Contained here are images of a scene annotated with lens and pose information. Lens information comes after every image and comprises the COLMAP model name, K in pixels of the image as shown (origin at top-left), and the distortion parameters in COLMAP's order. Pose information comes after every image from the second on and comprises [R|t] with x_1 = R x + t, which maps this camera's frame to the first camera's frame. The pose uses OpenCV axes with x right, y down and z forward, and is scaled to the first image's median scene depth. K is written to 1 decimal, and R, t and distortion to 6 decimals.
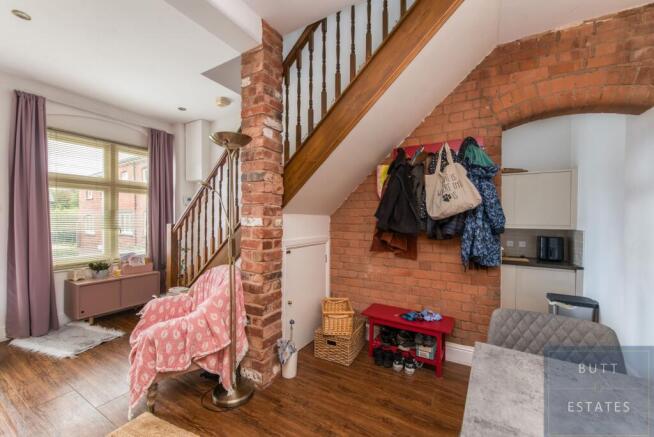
lens RADIAL K [[263.1, 0, 327.0], [0, 263.1, 218.5], [0, 0, 1]] dist [-0.000722, 0.000104]
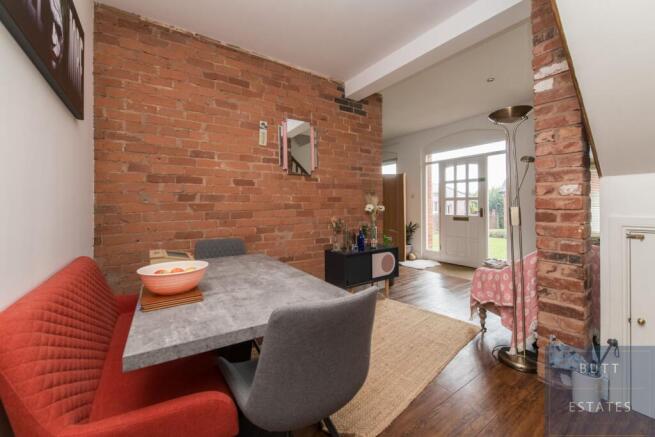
lens RADIAL K [[284.1, 0, 327.6], [0, 284.1, 205.9], [0, 0, 1]] dist [-0.001638, -0.000403]
pose [[-0.453371, -0.002330, -0.891319, 0.902233], [-0.001418, 0.999997, -0.001893, 0.067561], [0.891321, 0.000405, -0.453373, 0.780143]]
